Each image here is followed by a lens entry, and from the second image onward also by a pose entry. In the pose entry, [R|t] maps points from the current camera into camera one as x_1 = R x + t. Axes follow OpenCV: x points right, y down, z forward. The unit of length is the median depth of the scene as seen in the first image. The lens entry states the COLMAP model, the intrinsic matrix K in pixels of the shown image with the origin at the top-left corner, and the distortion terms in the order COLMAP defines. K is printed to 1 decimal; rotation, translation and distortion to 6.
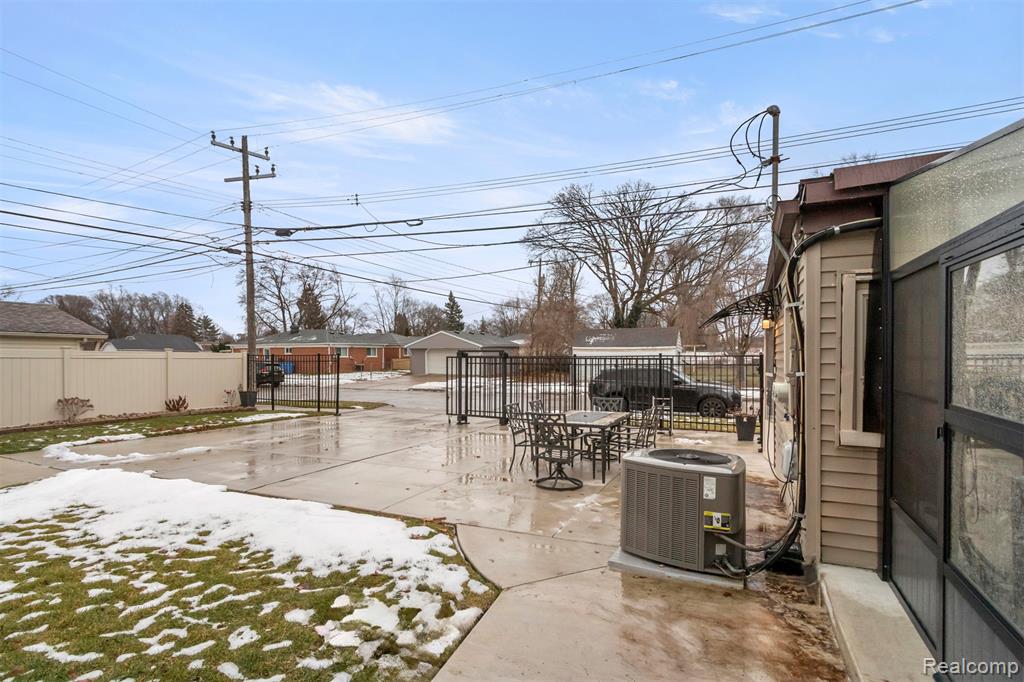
lens RADIAL K [[510.5, 0, 497.2], [0, 510.5, 348.9], [0, 0, 1]] dist [0.004289, -0.005948]
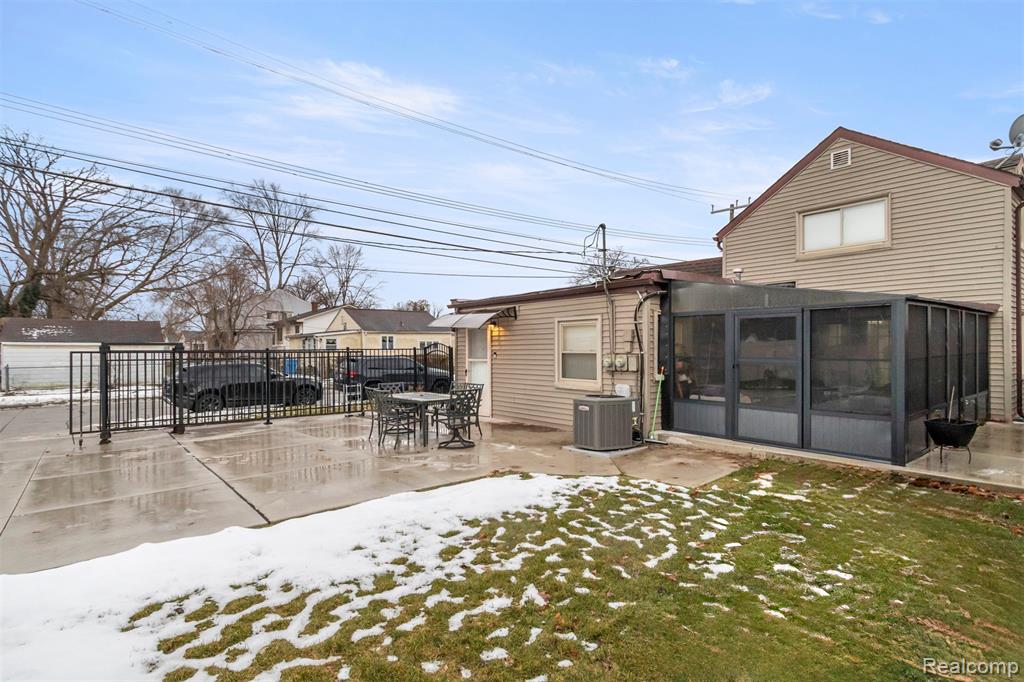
lens RADIAL K [[510.5, 0, 491.9], [0, 510.5, 343.1], [0, 0, 1]] dist [0.004289, -0.005948]
pose [[0.427171, 0.009240, 0.904124, -1.605730], [-0.001084, 0.999952, -0.009707, 0.029951], [-0.904170, 0.003167, 0.427160, 0.579687]]
